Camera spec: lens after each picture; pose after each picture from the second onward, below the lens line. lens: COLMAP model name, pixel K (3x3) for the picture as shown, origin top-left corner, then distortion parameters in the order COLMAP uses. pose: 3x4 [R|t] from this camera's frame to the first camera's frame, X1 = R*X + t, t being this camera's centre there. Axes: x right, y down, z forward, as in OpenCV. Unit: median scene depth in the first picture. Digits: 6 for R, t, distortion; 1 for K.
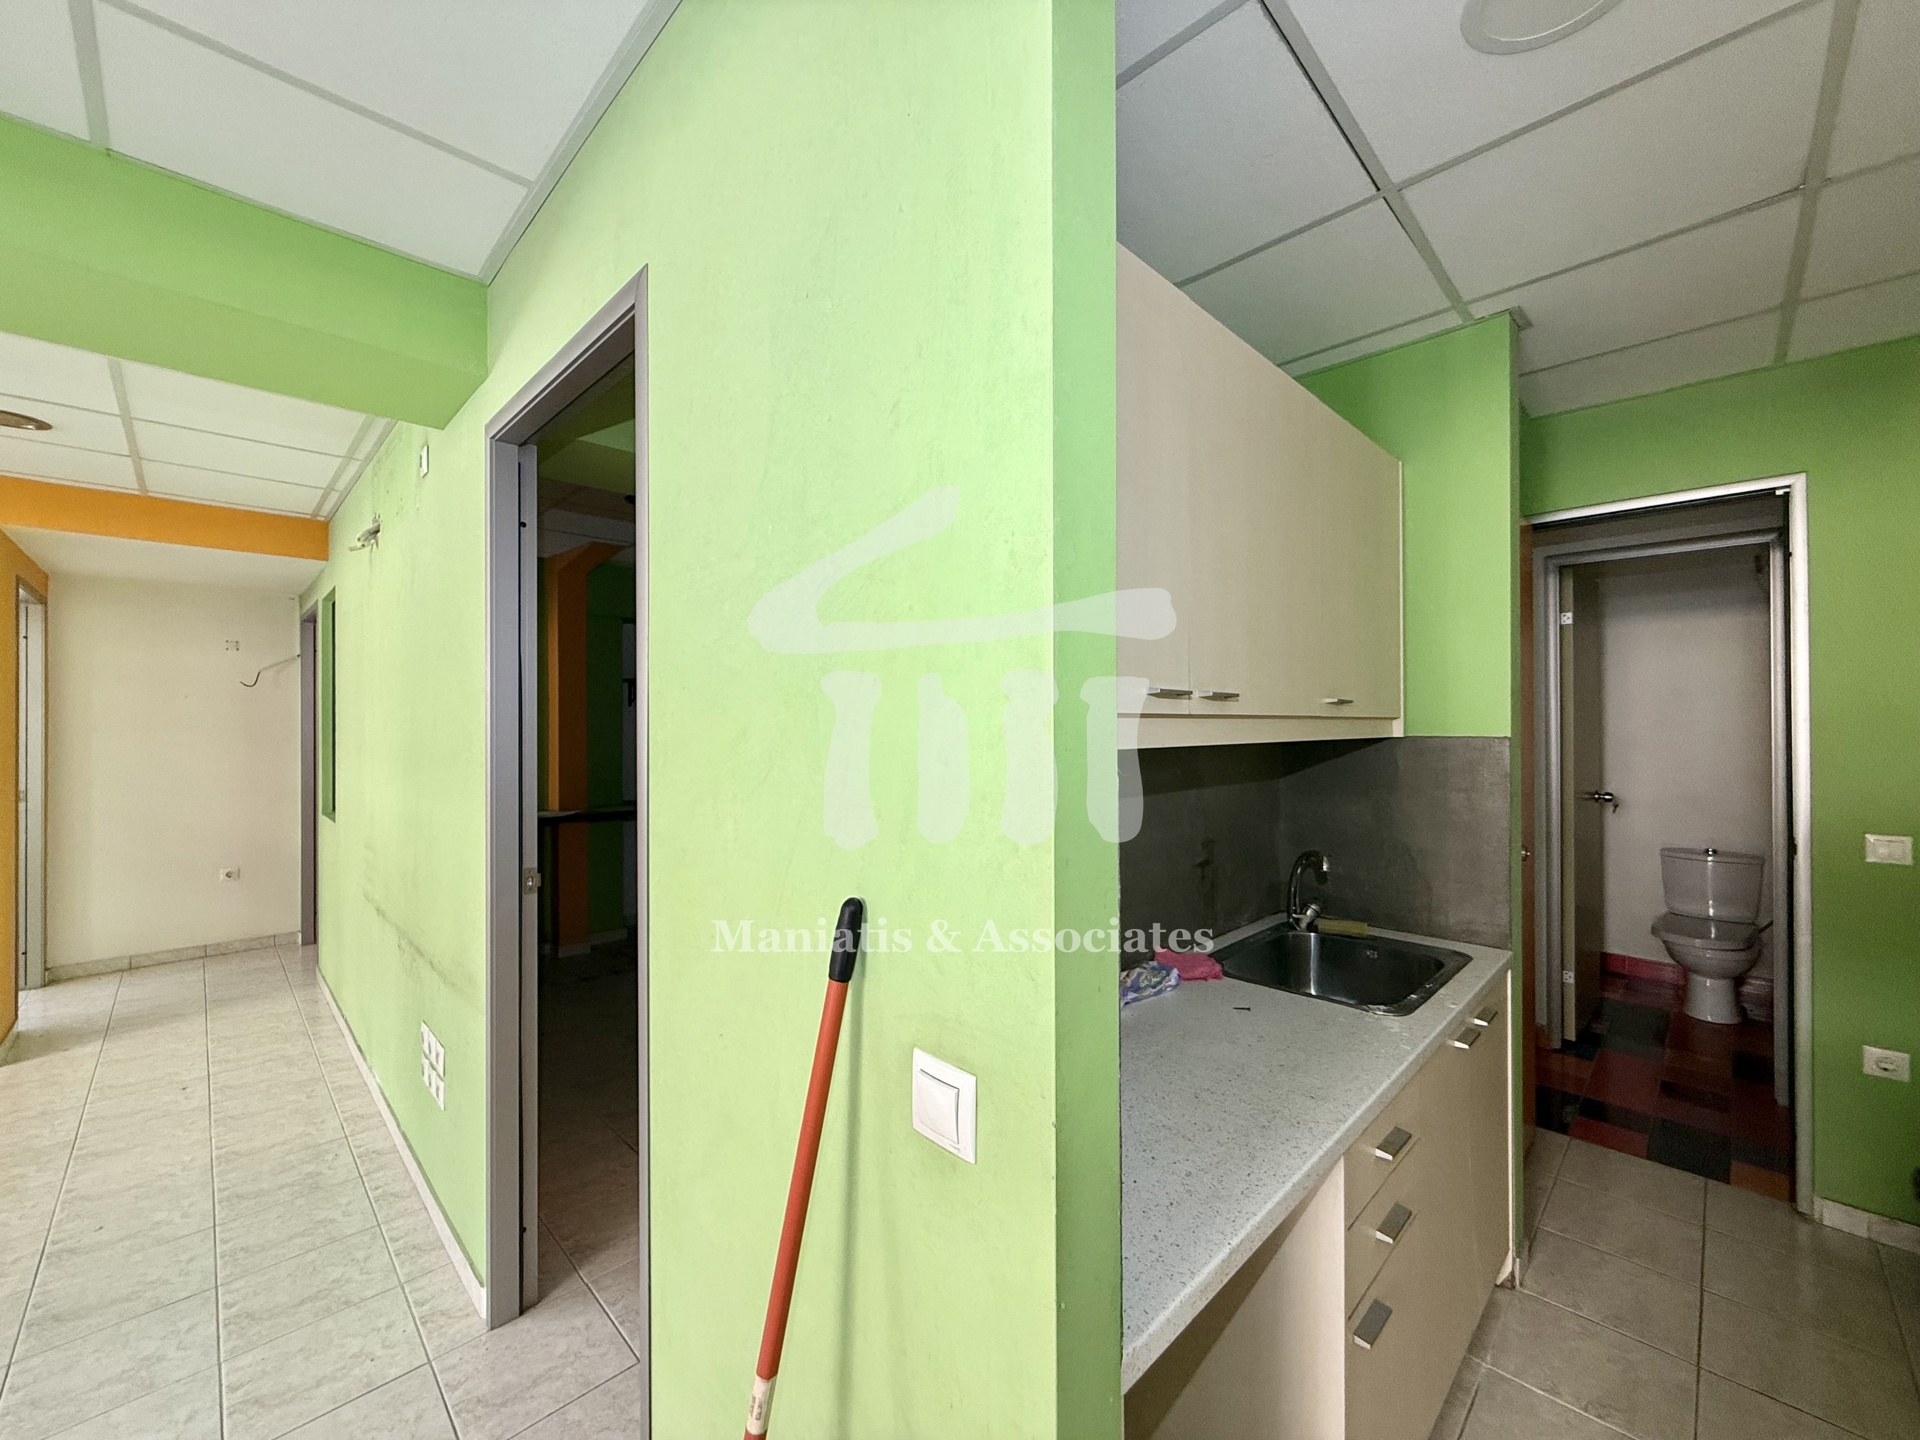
lens RADIAL K [[765.4, 0, 956.0], [0, 765.4, 713.0], [0, 0, 1]] dist [-0.001816, 0.000668]
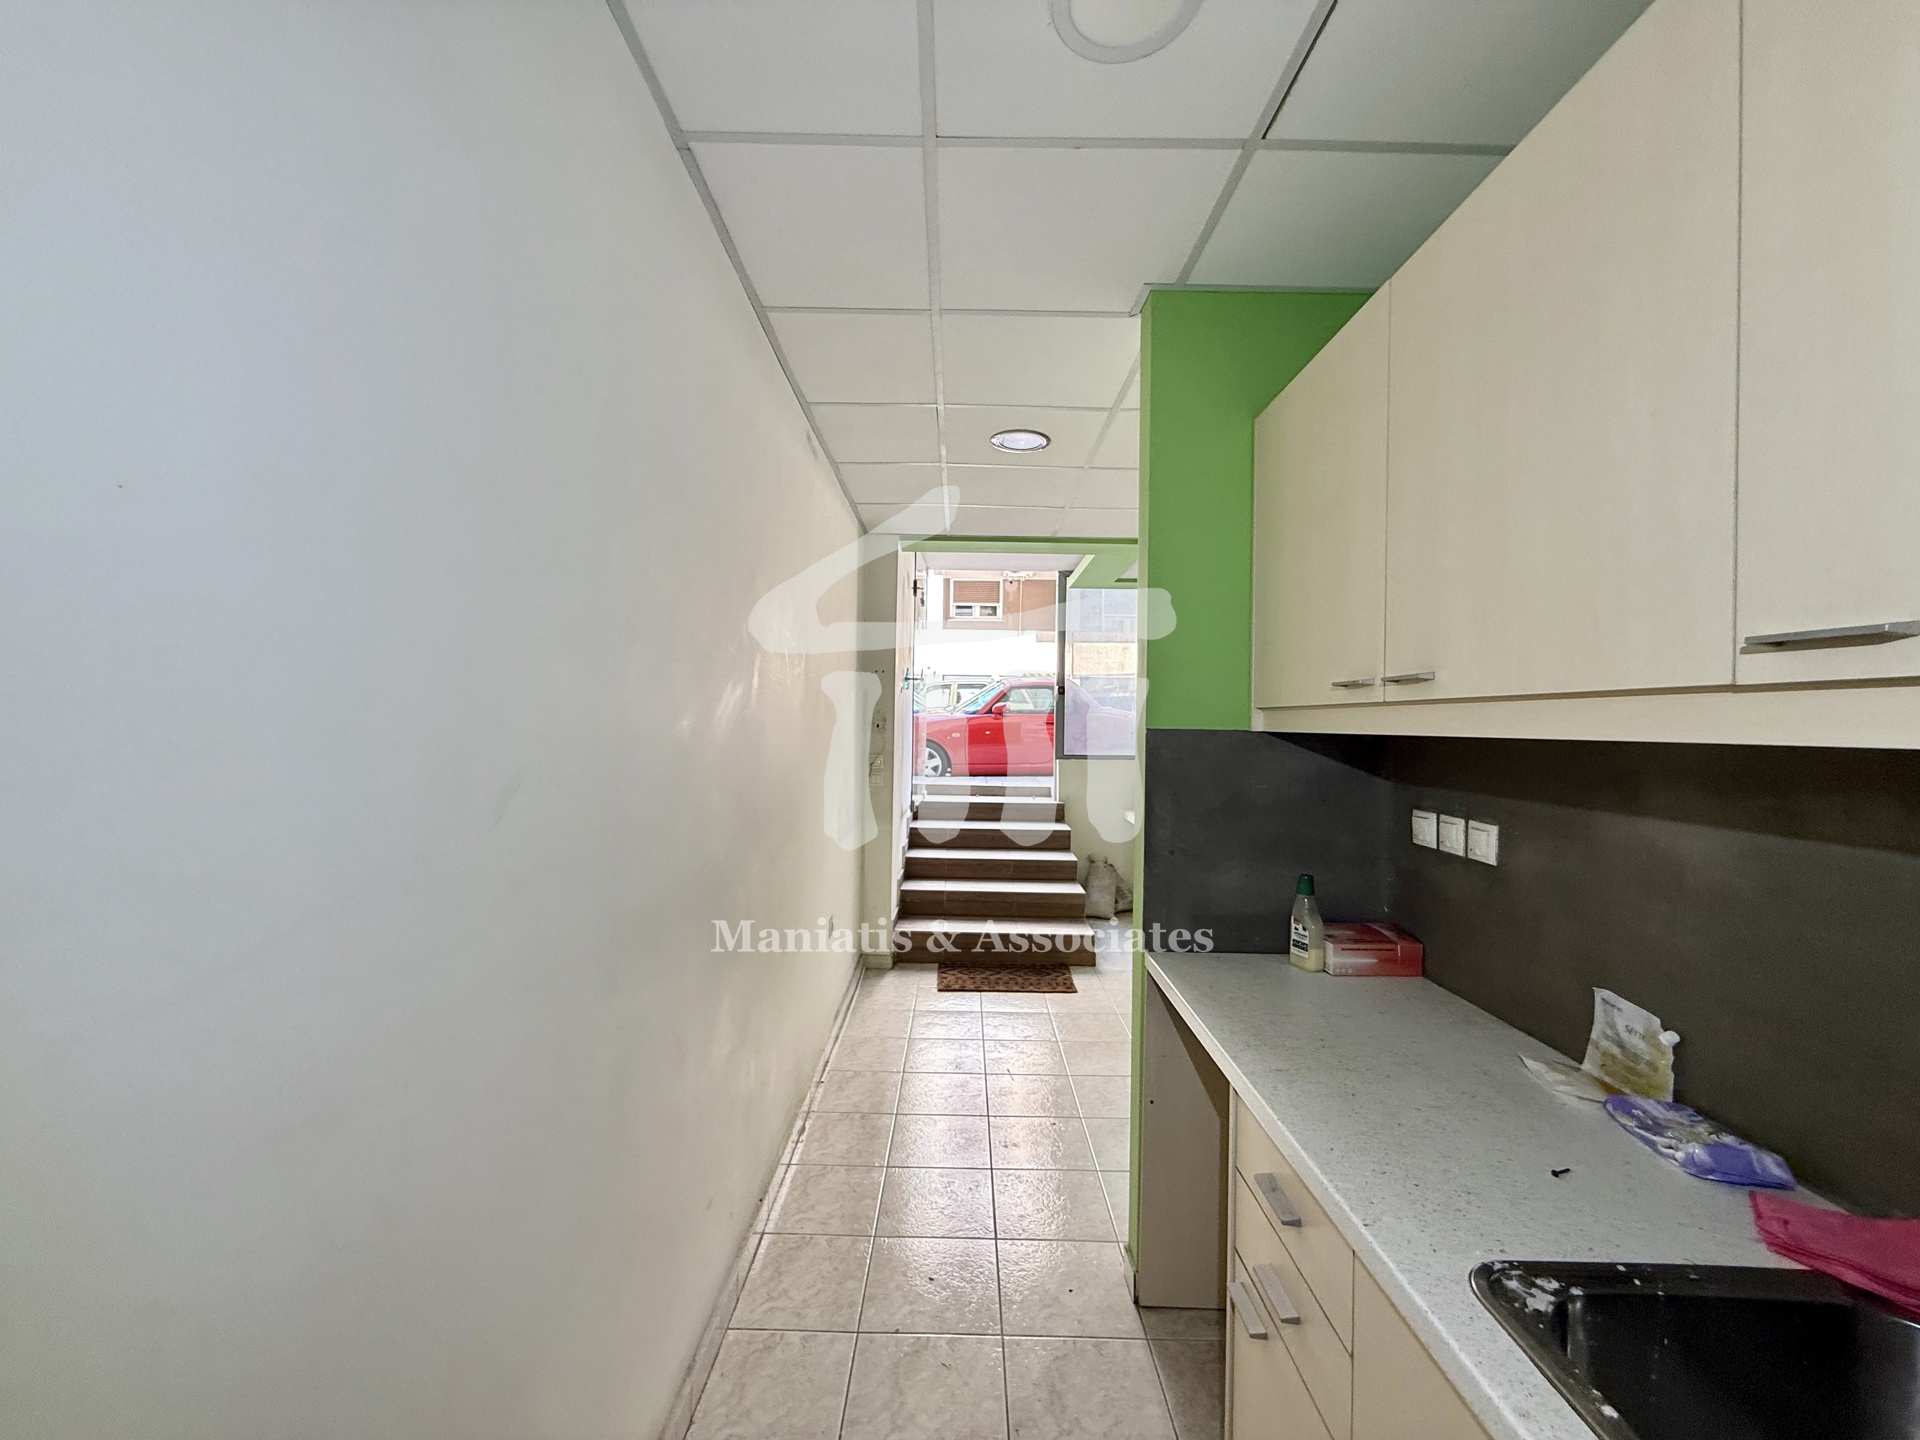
lens RADIAL K [[765.4, 0, 949.7], [0, 765.4, 711.9], [0, 0, 1]] dist [-0.001816, 0.000668]
pose [[-0.722629, -0.011269, -0.691145, 1.186237], [-0.007433, 0.999936, -0.008532, 0.022430], [0.691197, -0.001028, -0.722666, 1.132518]]
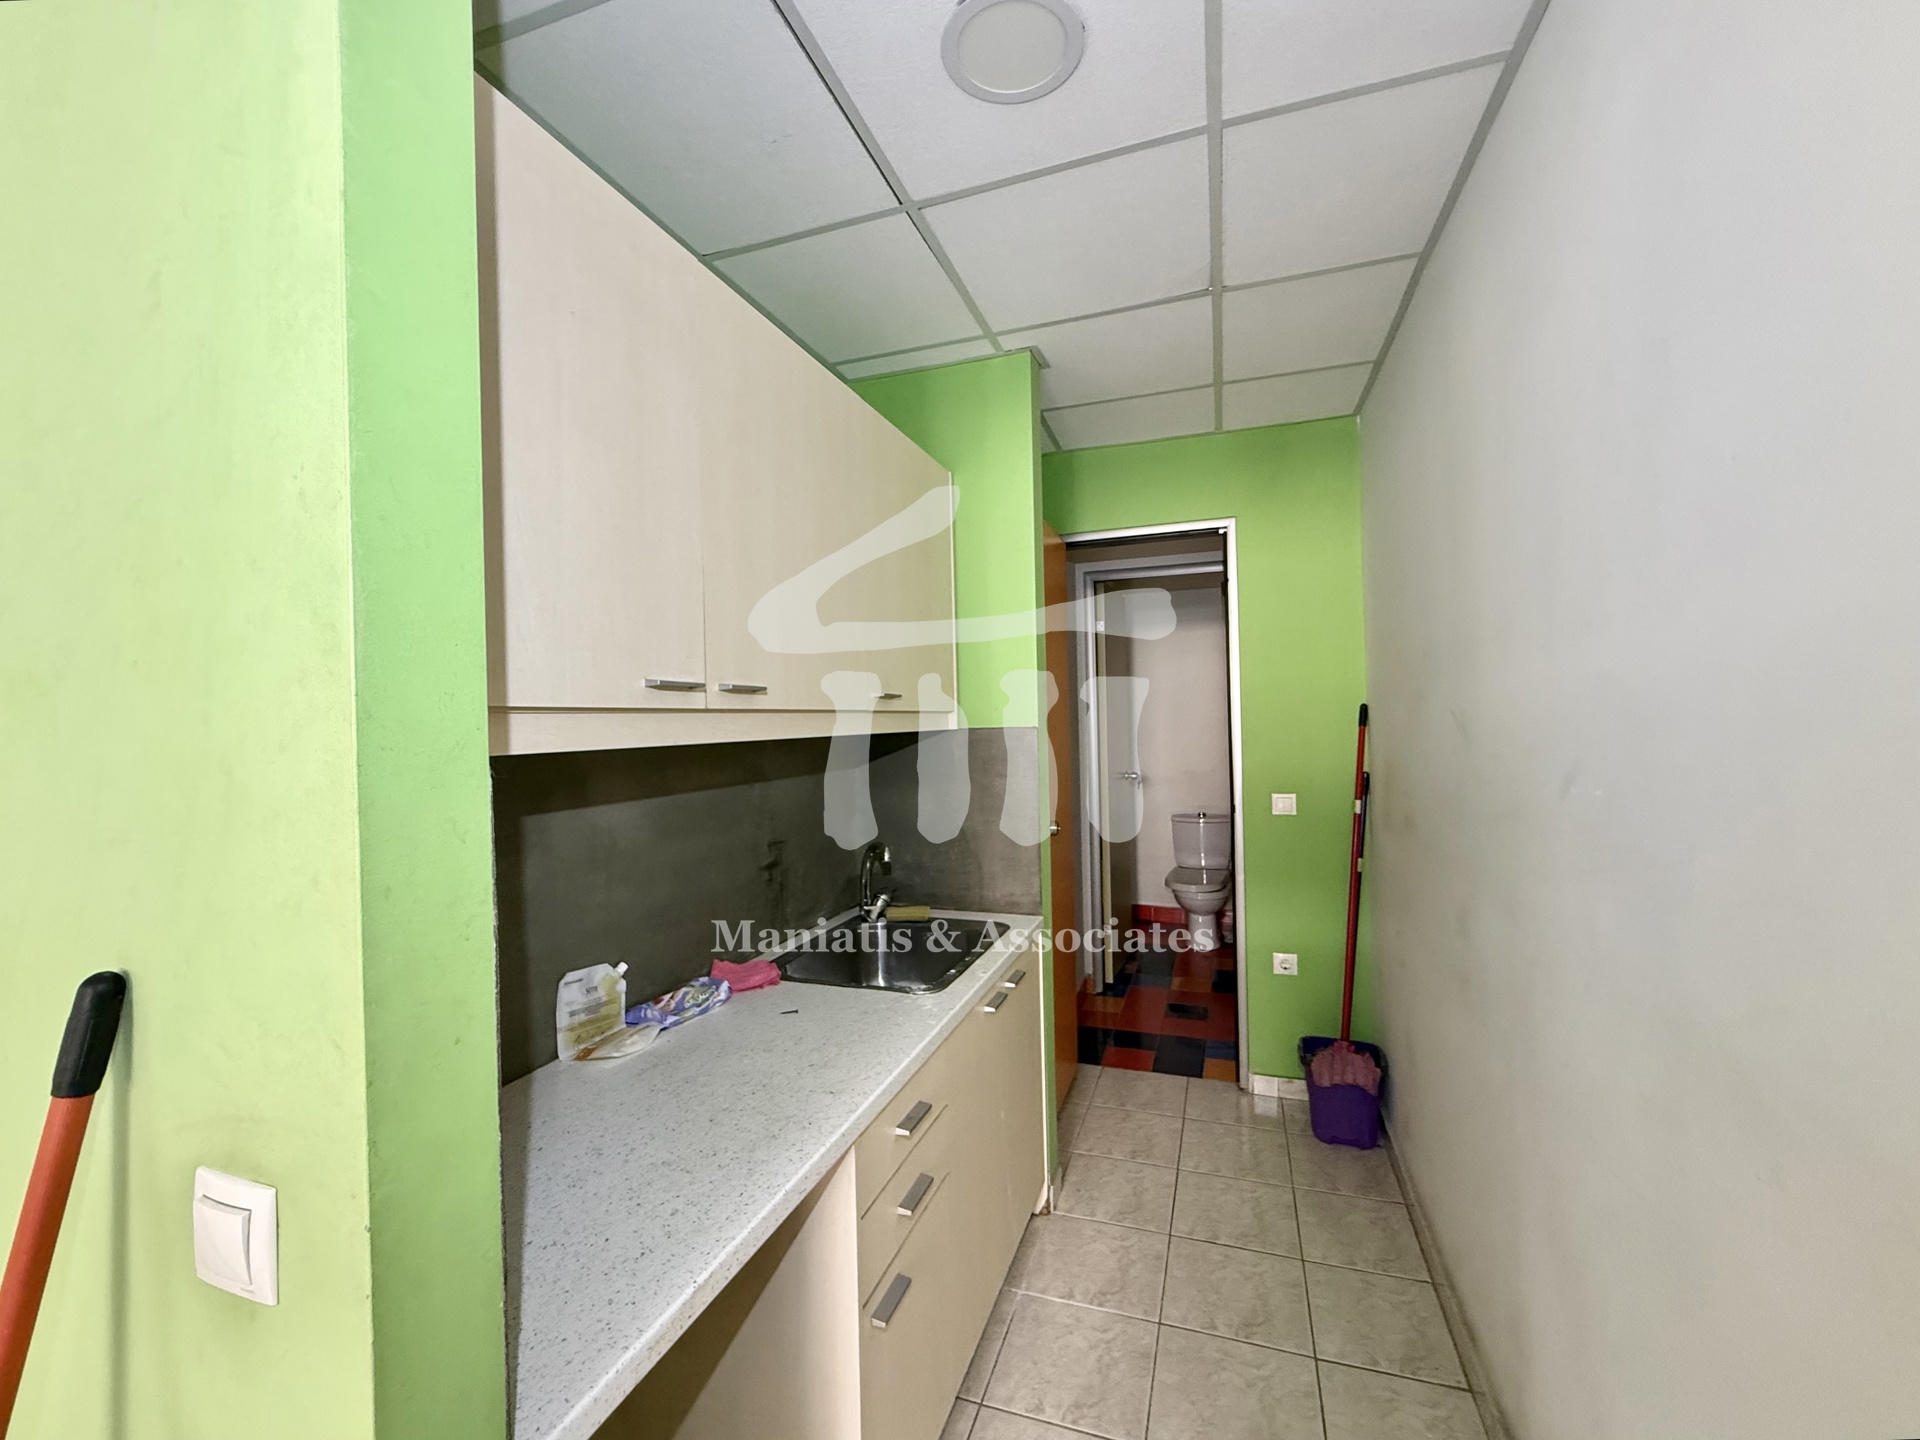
lens RADIAL K [[765.4, 0, 984.0], [0, 765.4, 716.6], [0, 0, 1]] dist [-0.001816, 0.000668]
pose [[0.904289, -0.017868, 0.426547, 0.183211], [0.018094, 0.999830, 0.003525, 0.011626], [-0.426538, 0.004530, 0.904458, 0.012182]]
